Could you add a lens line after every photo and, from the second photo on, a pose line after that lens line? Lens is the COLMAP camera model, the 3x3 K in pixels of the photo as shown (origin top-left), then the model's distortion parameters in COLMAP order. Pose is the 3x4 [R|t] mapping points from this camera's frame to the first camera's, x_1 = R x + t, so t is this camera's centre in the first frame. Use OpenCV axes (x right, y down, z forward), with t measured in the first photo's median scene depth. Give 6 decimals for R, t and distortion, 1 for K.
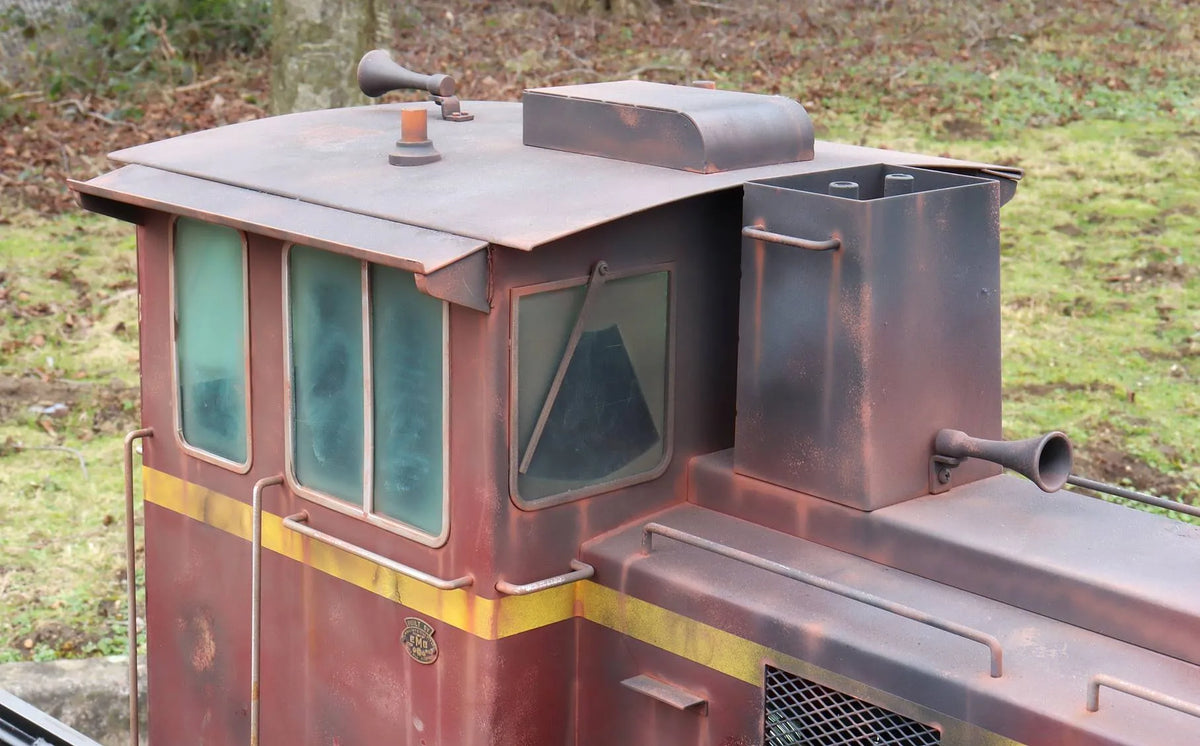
lens RADIAL K [[2133.6, 0, 598.2], [0, 2133.6, 312.5], [0, 0, 1]] dist [0.176310, 0.021767]
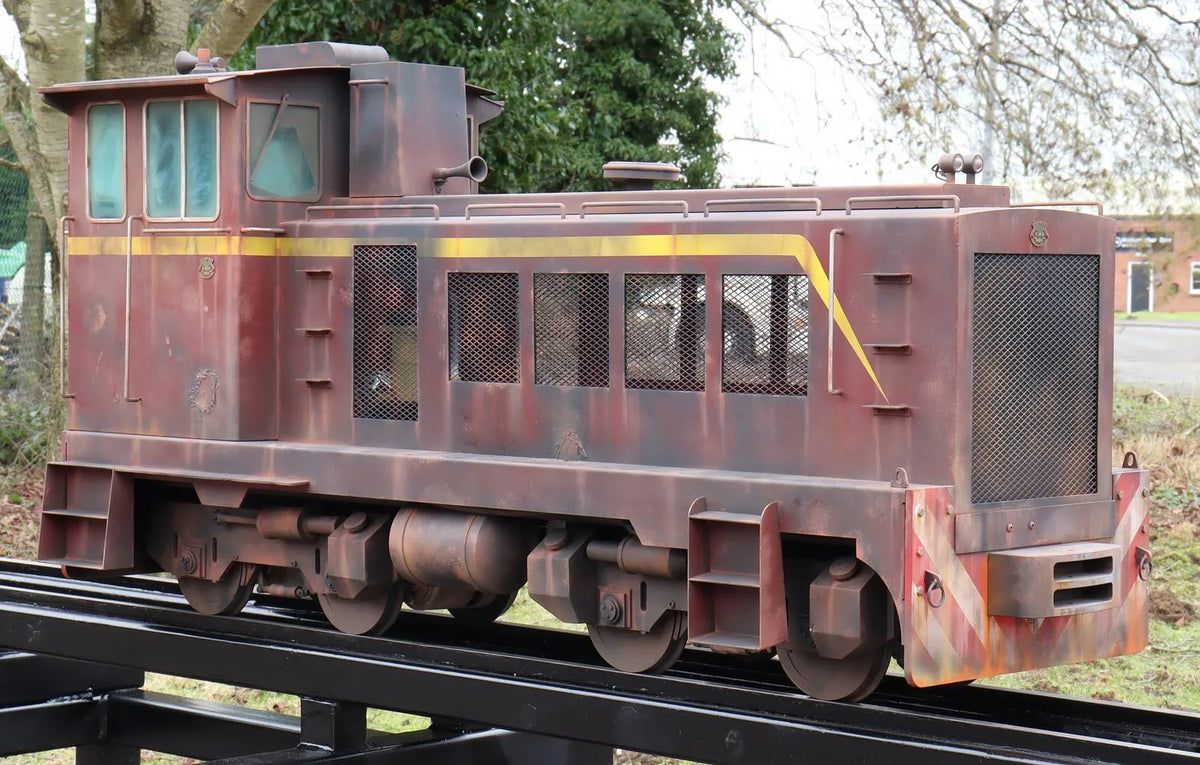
lens RADIAL K [[2779.3, 0, 600.0], [0, 2779.3, 382.5], [0, 0, 1]] dist [0.106778, 0.543716]
pose [[0.998133, -0.008821, 0.060440, 0.149000], [0.019444, 0.983928, -0.177502, 0.793204], [-0.057903, 0.178346, 0.982263, -1.849369]]
